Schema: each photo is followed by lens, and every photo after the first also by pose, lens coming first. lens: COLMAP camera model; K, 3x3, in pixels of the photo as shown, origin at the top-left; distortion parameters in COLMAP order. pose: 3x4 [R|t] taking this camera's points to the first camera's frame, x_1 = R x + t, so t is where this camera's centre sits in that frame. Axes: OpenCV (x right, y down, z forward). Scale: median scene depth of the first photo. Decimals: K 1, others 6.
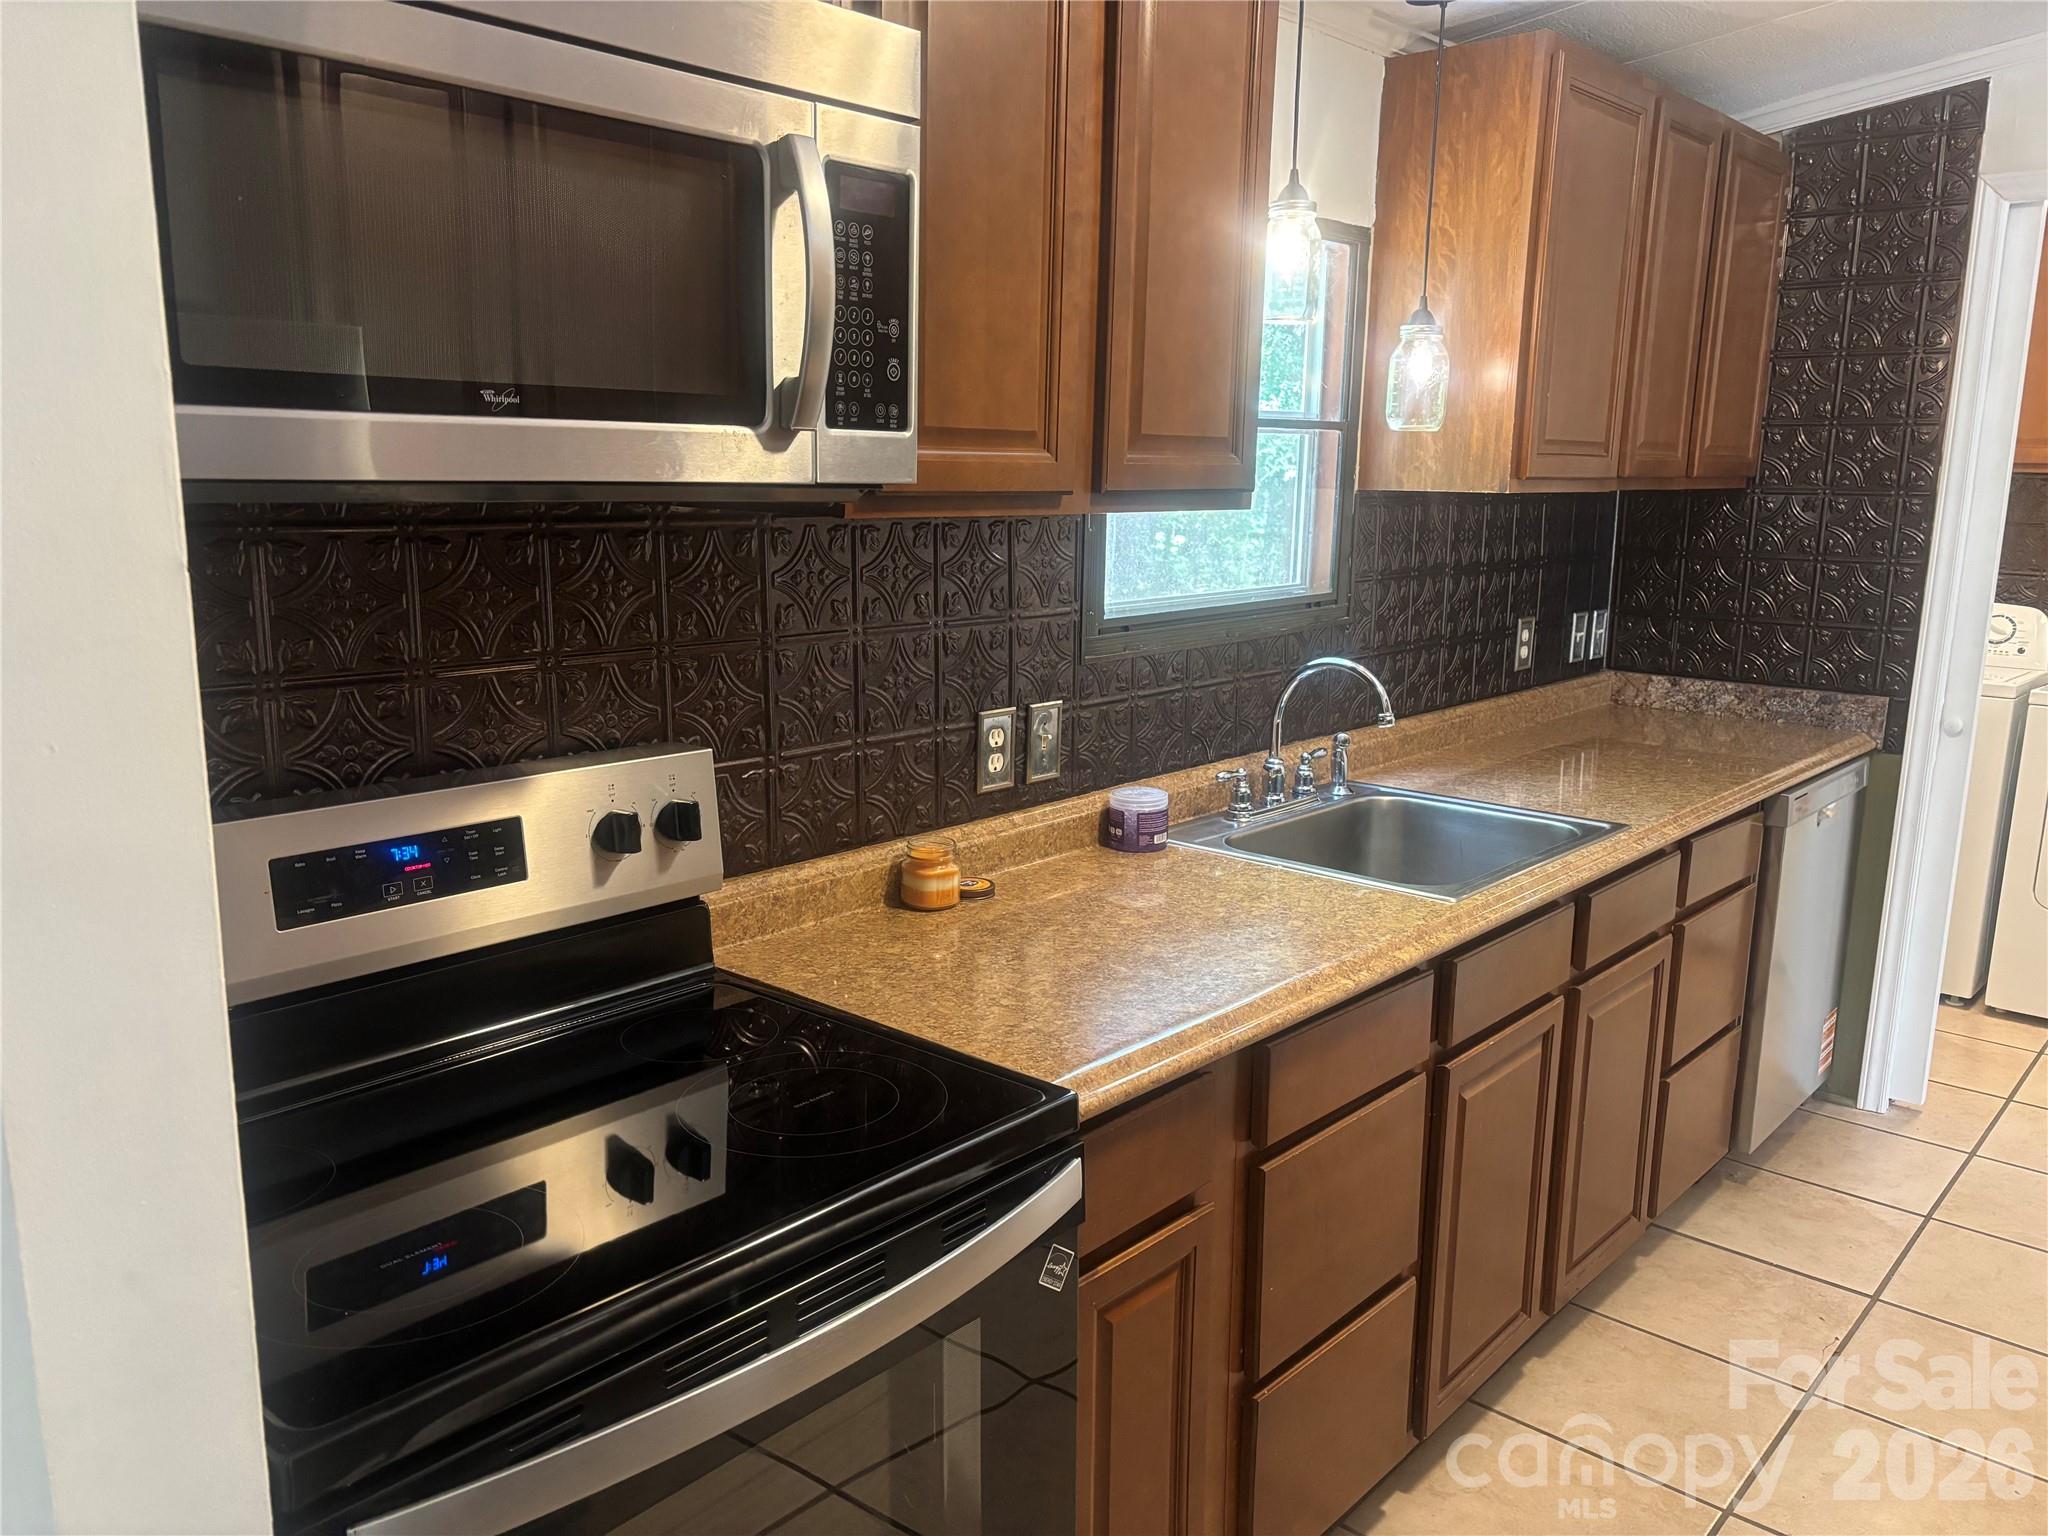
lens RADIAL K [[1561.1, 0, 1017.9], [0, 1561.1, 778.7], [0, 0, 1]] dist [0.044840, -0.045430]
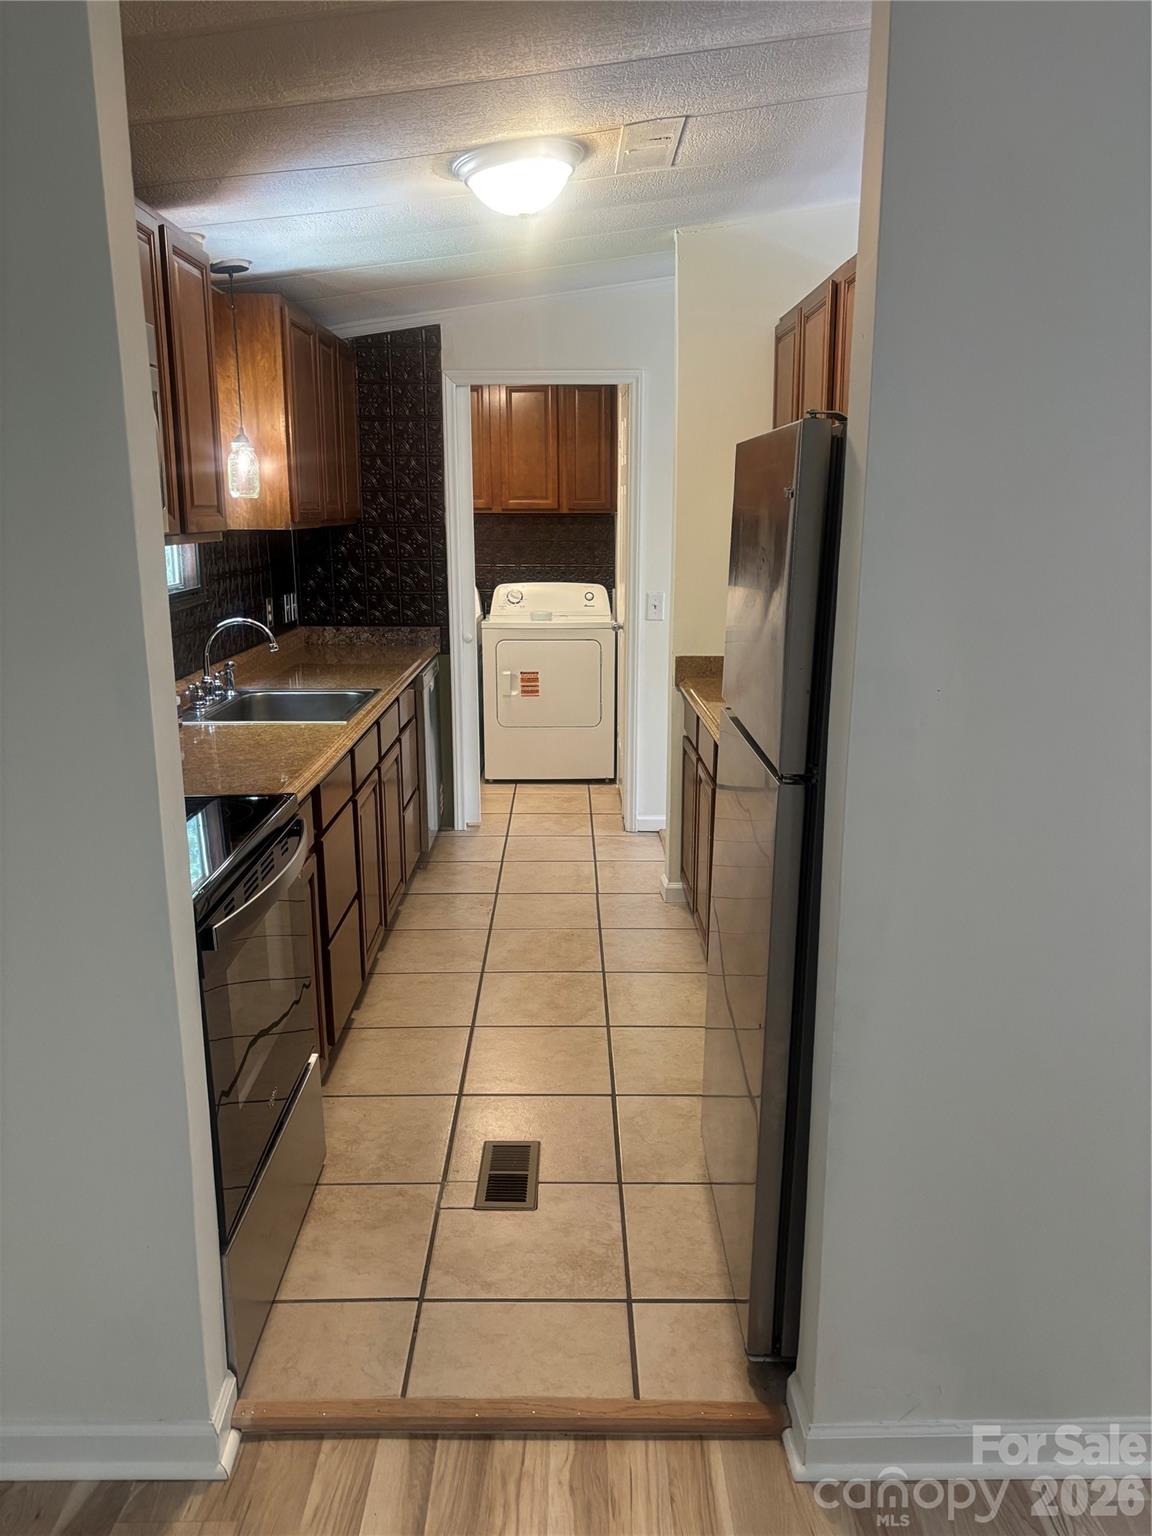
lens RADIAL K [[1170.8, 0, 589.4], [0, 1170.8, 769.1], [0, 0, 1]] dist [0.044840, -0.045430]
pose [[0.737505, -0.158671, 0.656438, -0.325650], [0.141025, 0.986762, 0.080075, 0.035448], [-0.660453, 0.033519, 0.750119, -0.254525]]
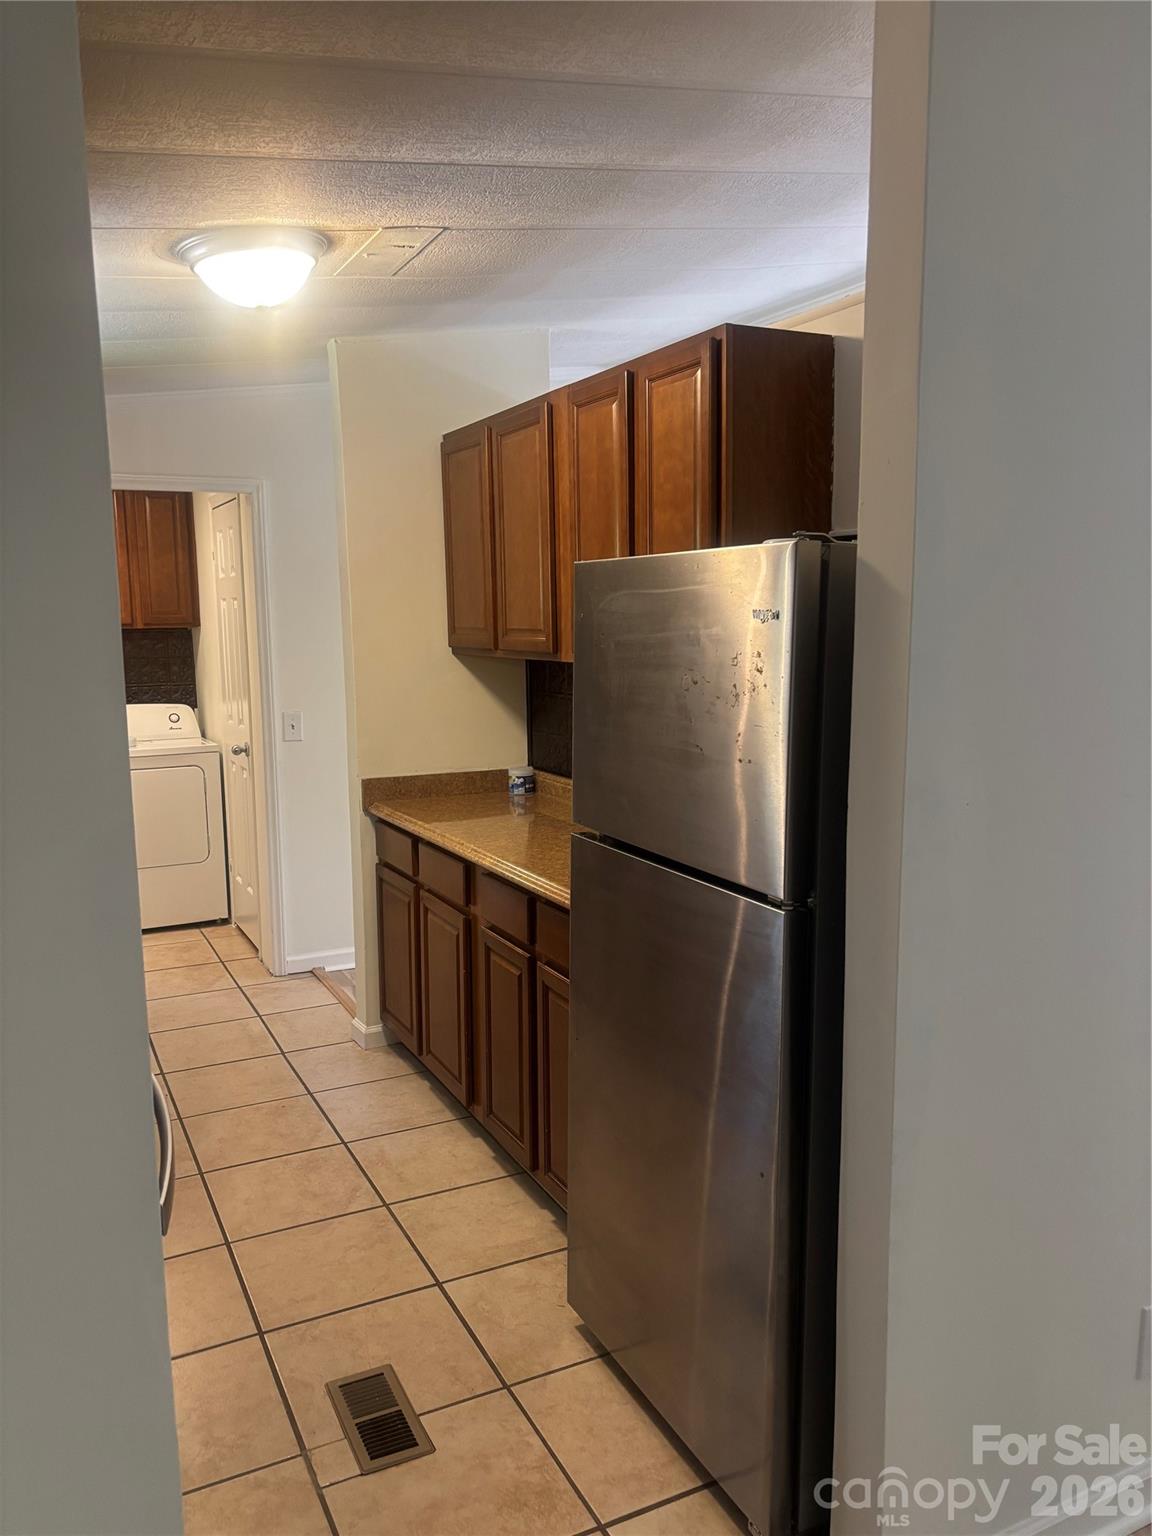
lens RADIAL K [[1170.8, 0, 581.6], [0, 1170.8, 760.9], [0, 0, 1]] dist [0.044840, -0.045430]
pose [[0.362974, -0.130096, 0.922673, -0.404582], [0.196286, 0.978662, 0.060773, -0.013185], [-0.910891, 0.159049, 0.380765, -0.040354]]
